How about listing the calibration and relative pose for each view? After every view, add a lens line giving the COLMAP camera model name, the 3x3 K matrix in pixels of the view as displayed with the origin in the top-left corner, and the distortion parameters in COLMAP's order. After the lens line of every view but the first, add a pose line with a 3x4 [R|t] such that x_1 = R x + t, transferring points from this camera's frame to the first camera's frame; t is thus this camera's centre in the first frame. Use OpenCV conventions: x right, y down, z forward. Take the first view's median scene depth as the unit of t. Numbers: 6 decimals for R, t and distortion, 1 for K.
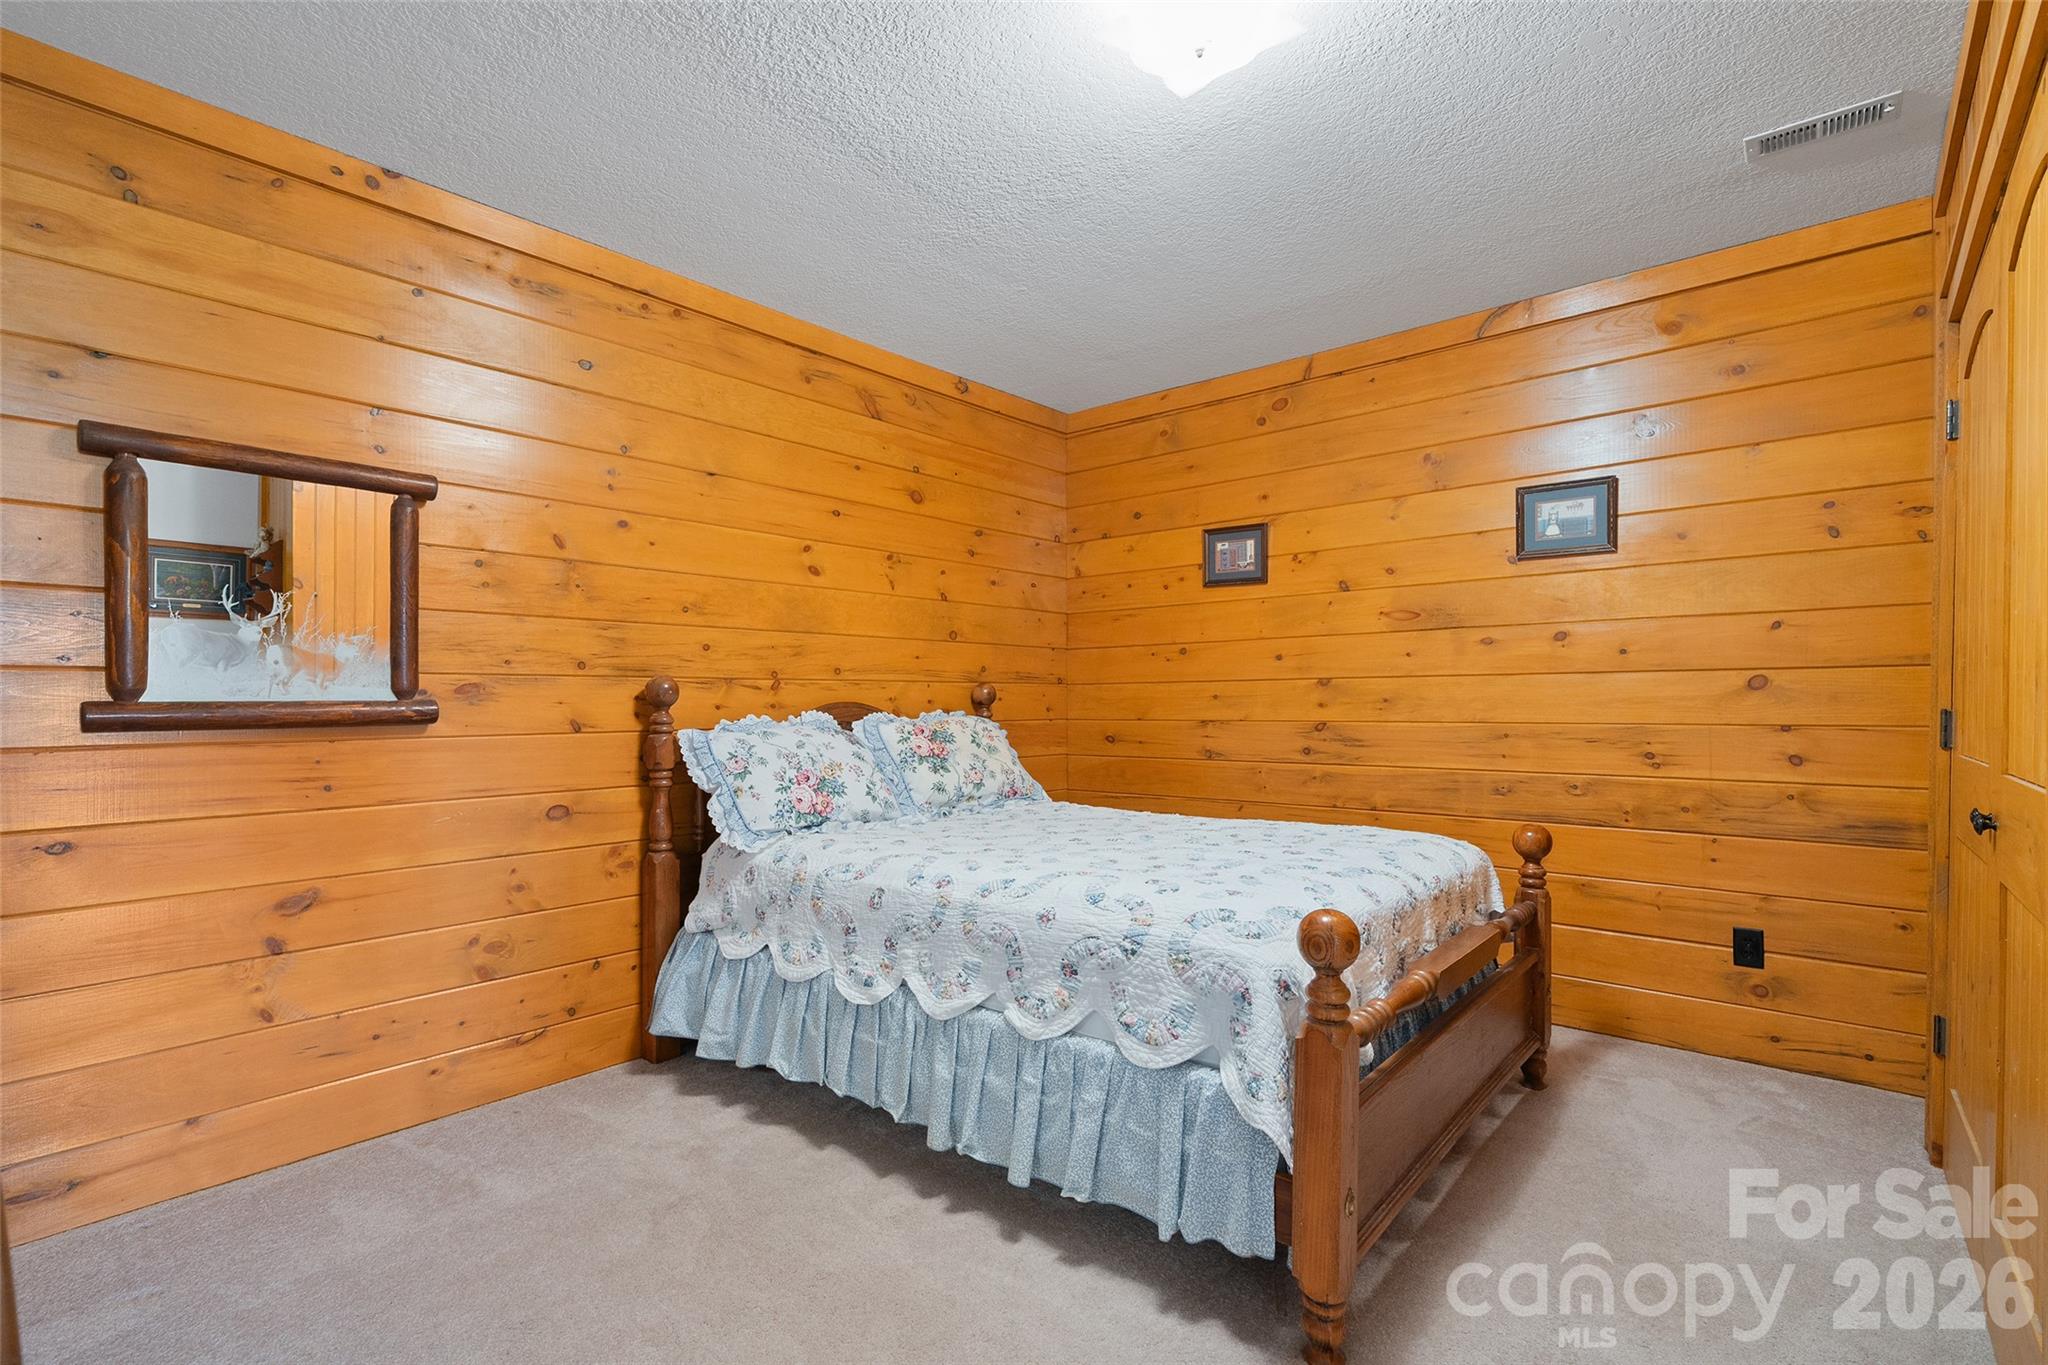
lens RADIAL K [[938.3, 0, 1022.0], [0, 938.3, 691.0], [0, 0, 1]] dist [0.002193, 0.000898]
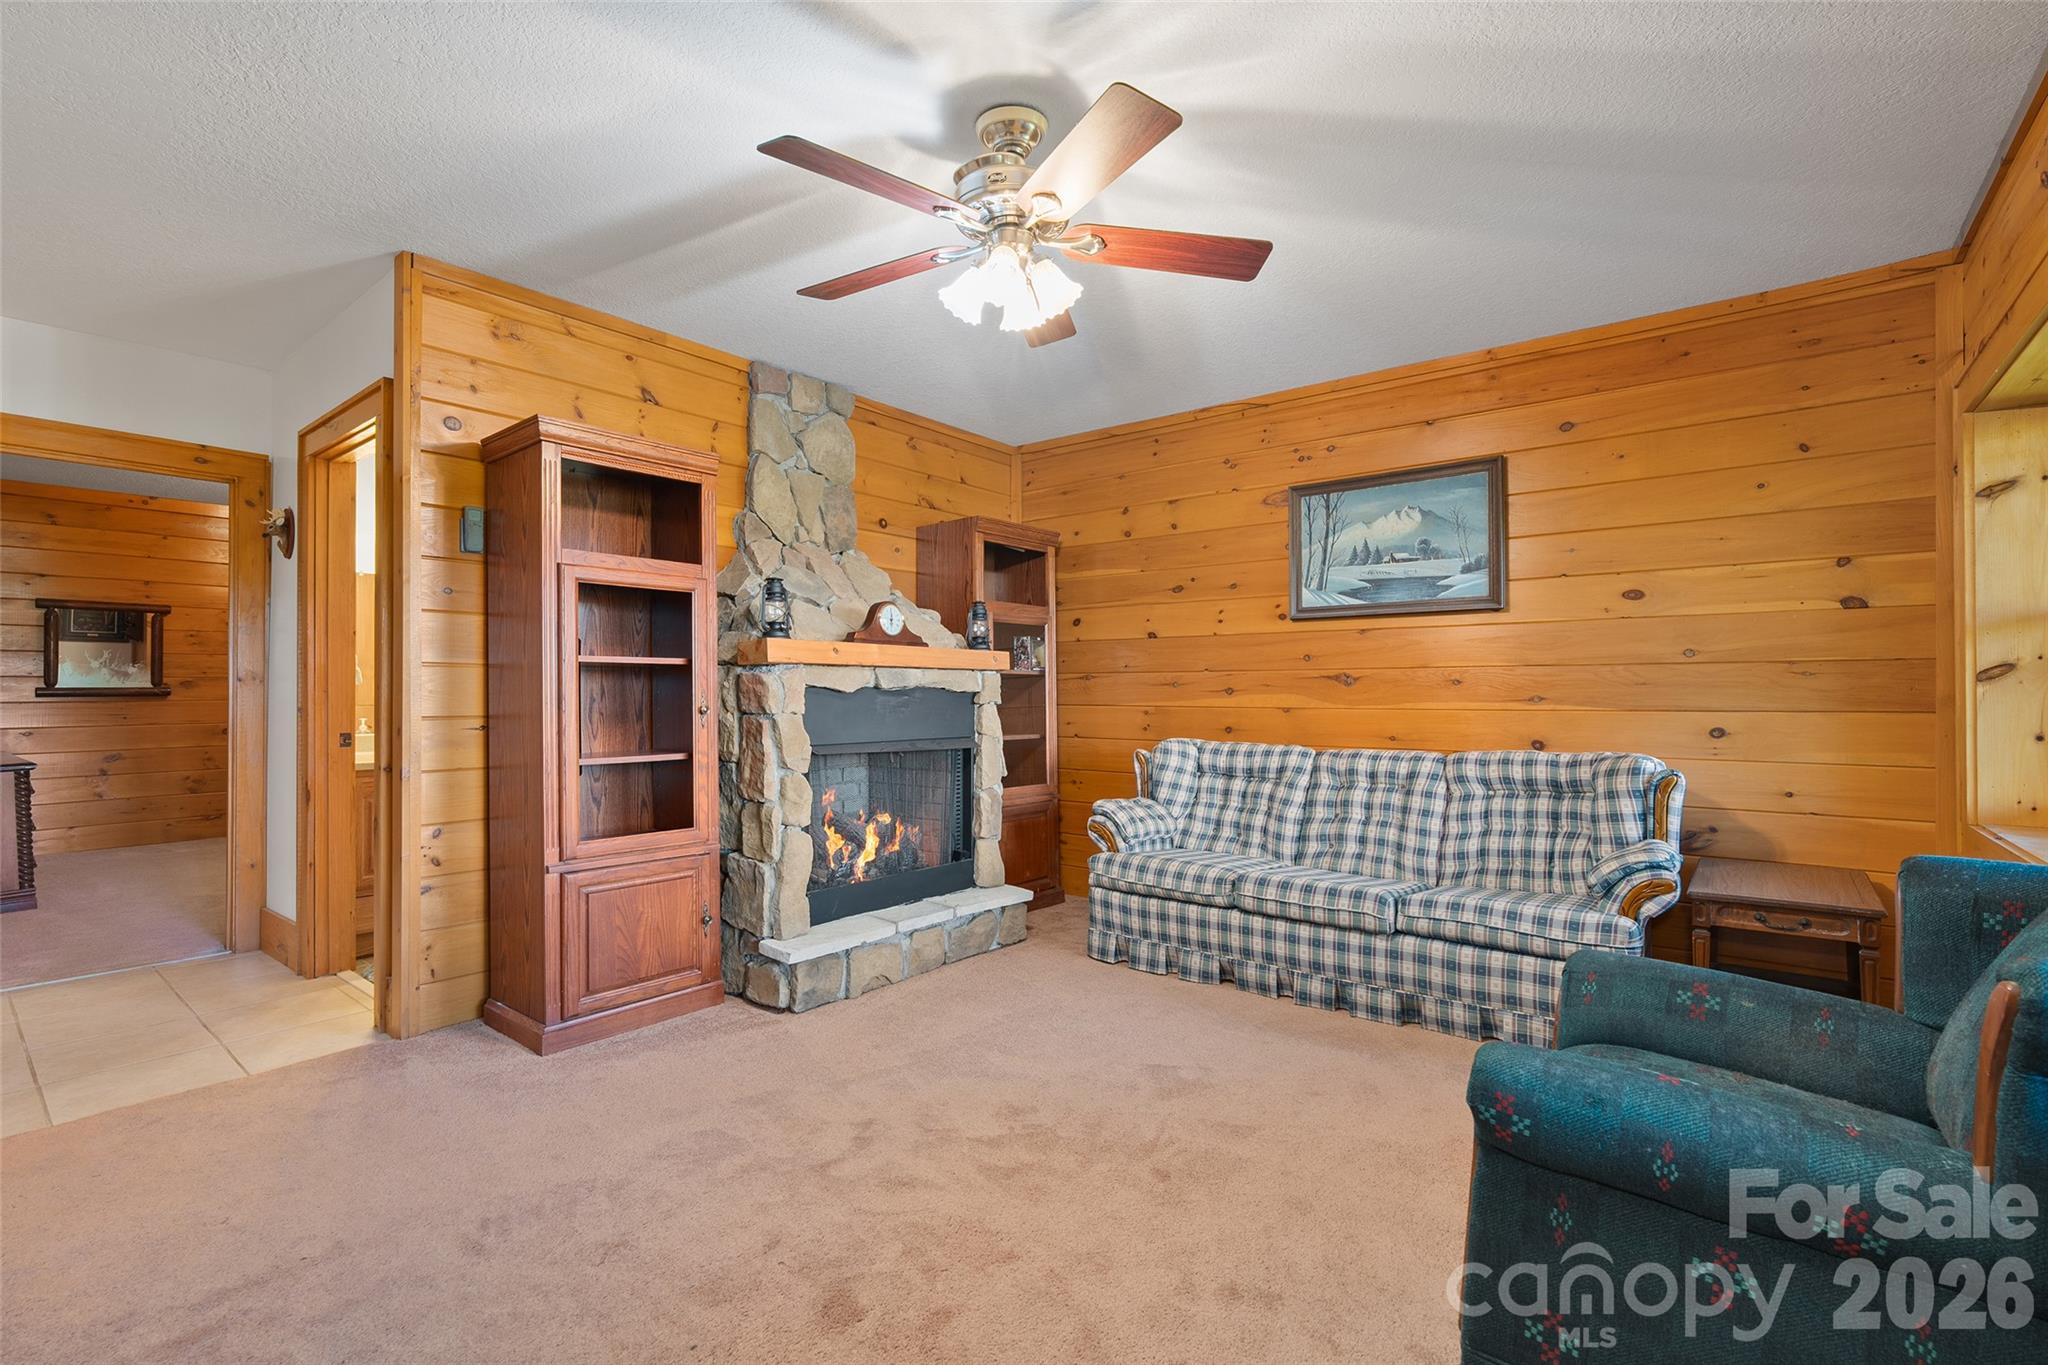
lens RADIAL K [[938.3, 0, 1027.5], [0, 938.3, 683.0], [0, 0, 1]] dist [0.002193, 0.000898]
pose [[0.999999, -0.000480, 0.001115, 1.786733], [0.000490, 0.999958, -0.009168, 0.022026], [-0.001110, 0.009169, 0.999957, -1.662628]]
